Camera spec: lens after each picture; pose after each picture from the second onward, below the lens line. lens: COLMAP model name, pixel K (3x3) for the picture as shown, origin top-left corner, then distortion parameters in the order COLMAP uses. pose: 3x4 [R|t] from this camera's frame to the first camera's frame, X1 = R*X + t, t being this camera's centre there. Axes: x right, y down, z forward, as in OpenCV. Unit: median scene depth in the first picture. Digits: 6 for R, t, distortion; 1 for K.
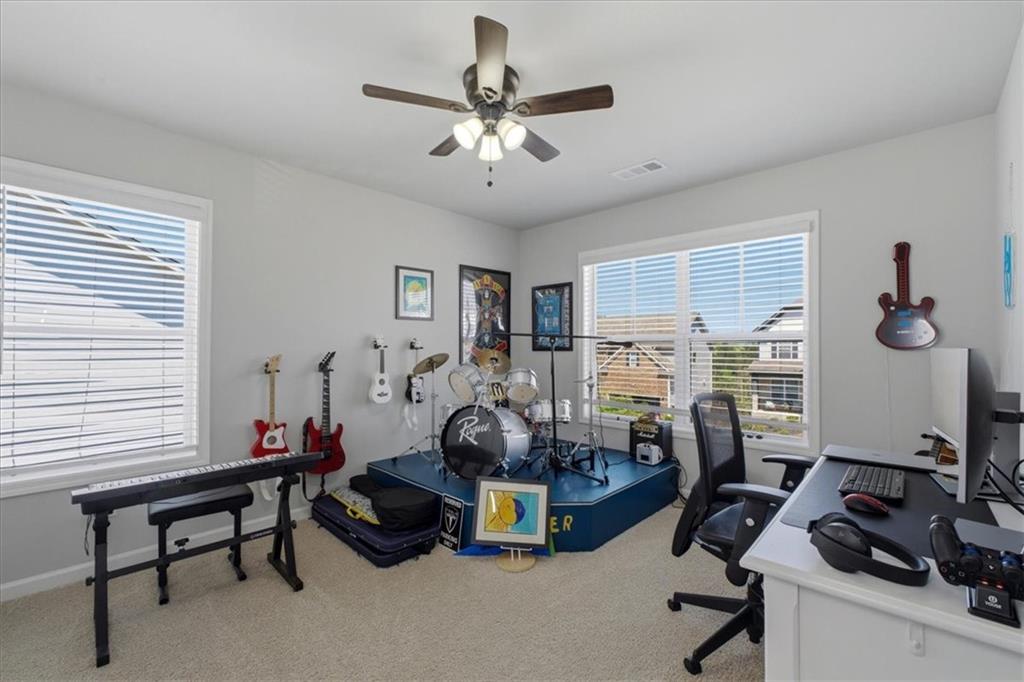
lens RADIAL K [[434.6, 0, 512.0], [0, 434.6, 341.0], [0, 0, 1]] dist [-0.001591, -0.000013]
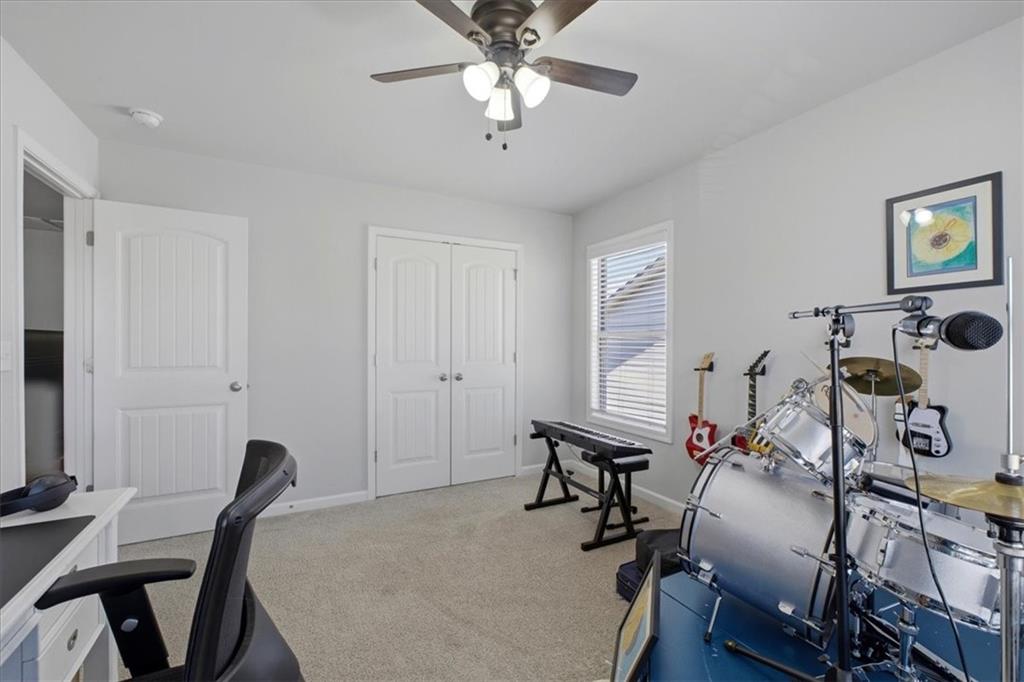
lens RADIAL K [[434.6, 0, 512.0], [0, 434.6, 341.0], [0, 0, 1]] dist [-0.001591, -0.000013]
pose [[-0.314530, -0.005223, -0.949233, 0.528830], [0.014367, 0.999844, -0.010262, 0.009601], [0.949139, -0.016865, -0.314406, 0.904024]]
